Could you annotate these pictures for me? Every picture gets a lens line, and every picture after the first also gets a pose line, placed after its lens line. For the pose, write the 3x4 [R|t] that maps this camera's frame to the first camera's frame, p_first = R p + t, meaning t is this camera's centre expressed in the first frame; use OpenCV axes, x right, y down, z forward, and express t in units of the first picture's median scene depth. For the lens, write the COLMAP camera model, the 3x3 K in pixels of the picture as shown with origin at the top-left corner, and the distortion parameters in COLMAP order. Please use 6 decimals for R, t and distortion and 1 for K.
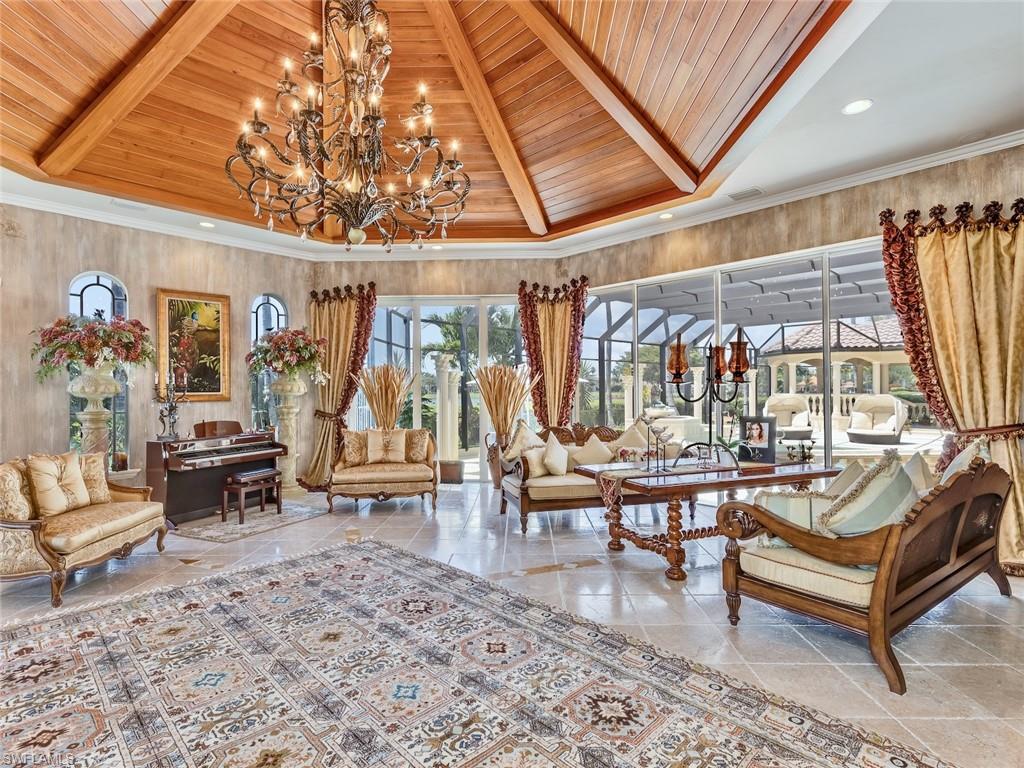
lens RADIAL K [[516.3, 0, 514.4], [0, 516.3, 386.3], [0, 0, 1]] dist [0.003556, 0.001004]
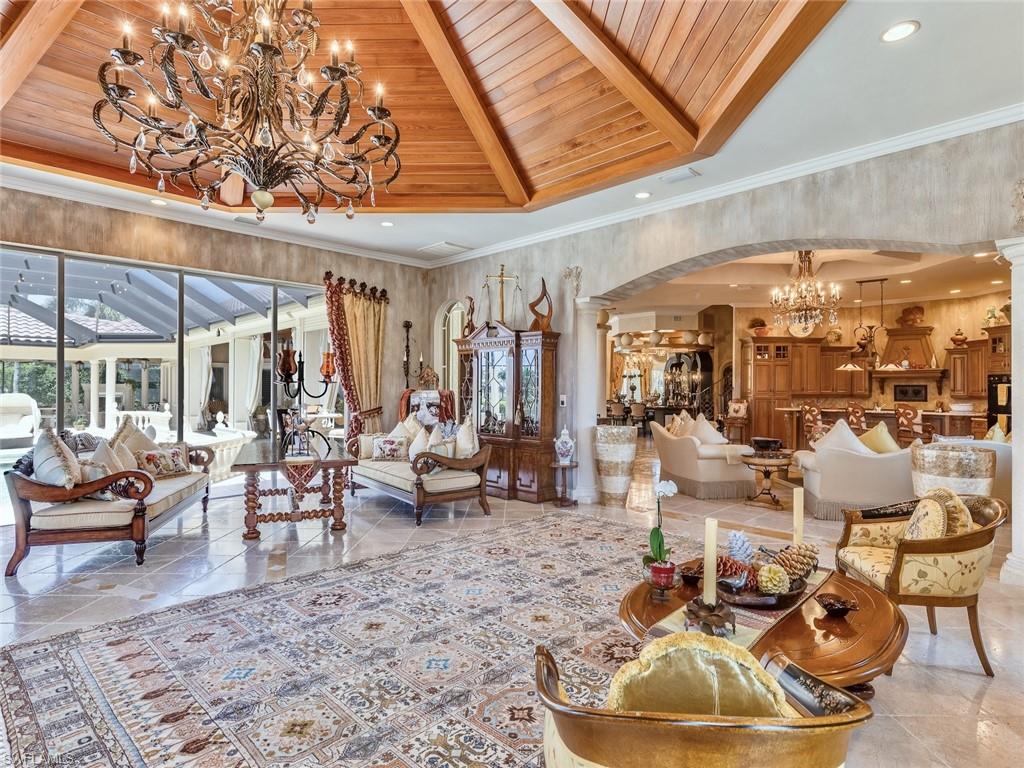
lens RADIAL K [[541.2, 0, 520.8], [0, 541.2, 386.1], [0, 0, 1]] dist [0.000598, -0.000057]
pose [[-0.015546, 0.010045, 0.999829, -0.260945], [-0.010536, 0.999892, -0.010209, 0.002847], [-0.999824, -0.010693, -0.015438, 0.132926]]
